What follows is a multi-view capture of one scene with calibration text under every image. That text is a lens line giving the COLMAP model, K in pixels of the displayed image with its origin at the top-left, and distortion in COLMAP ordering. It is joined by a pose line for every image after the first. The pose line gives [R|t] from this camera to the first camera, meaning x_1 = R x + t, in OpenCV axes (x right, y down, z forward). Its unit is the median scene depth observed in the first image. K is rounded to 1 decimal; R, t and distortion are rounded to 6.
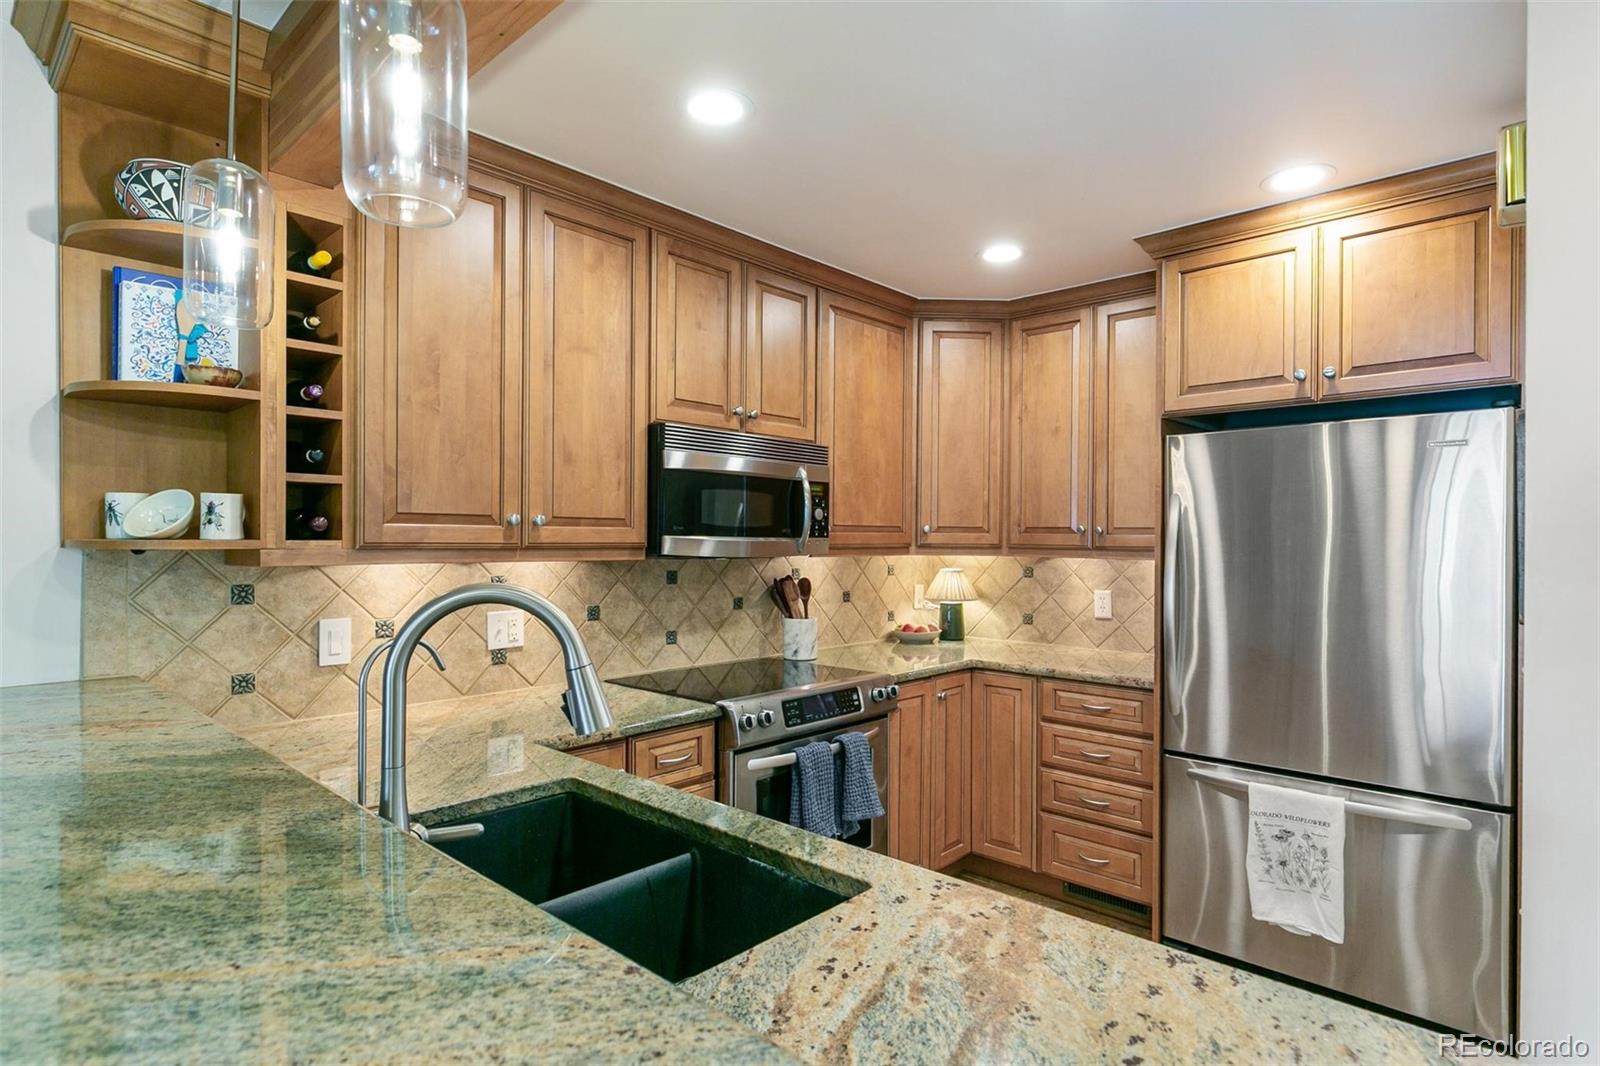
lens RADIAL K [[809.2, 0, 865.8], [0, 809.2, 546.6], [0, 0, 1]] dist [0.000321, -0.000363]
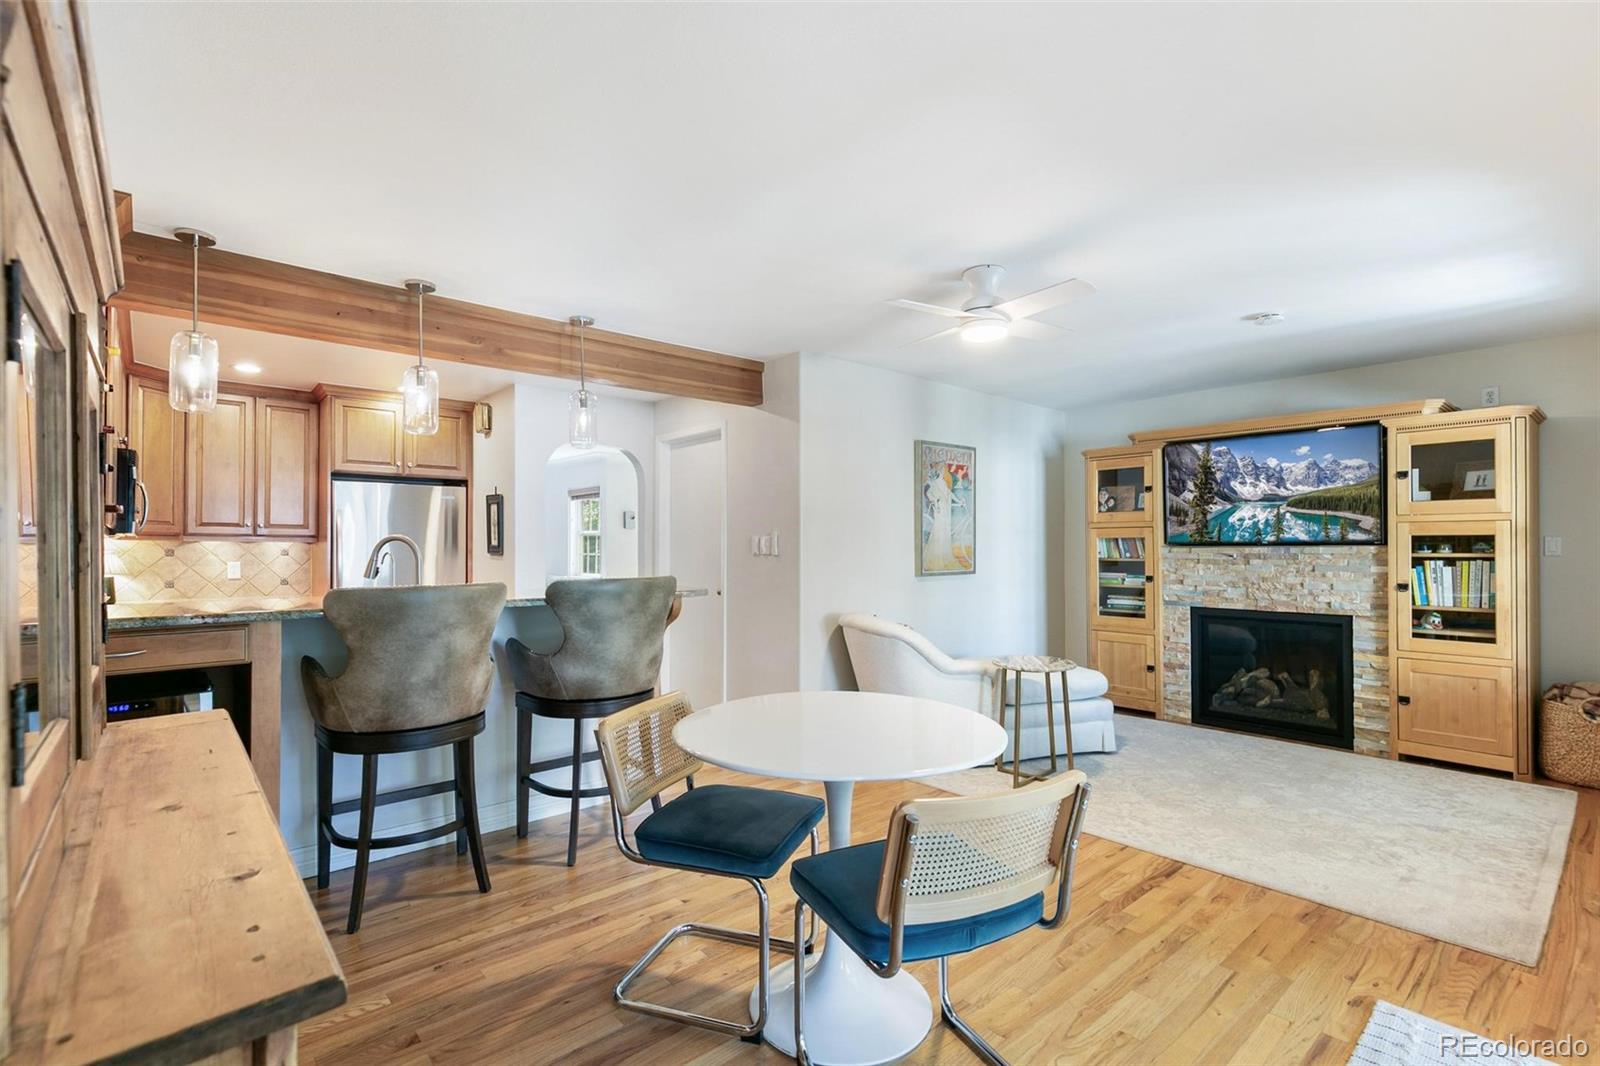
lens RADIAL K [[631.9, 0, 727.4], [0, 631.9, 544.4], [0, 0, 1]] dist [-0.000316, -0.000078]
pose [[0.182708, -0.004613, 0.983156, -1.094592], [0.009762, 0.999948, 0.002877, 0.033855], [-0.983119, 0.009072, 0.182743, -0.309833]]
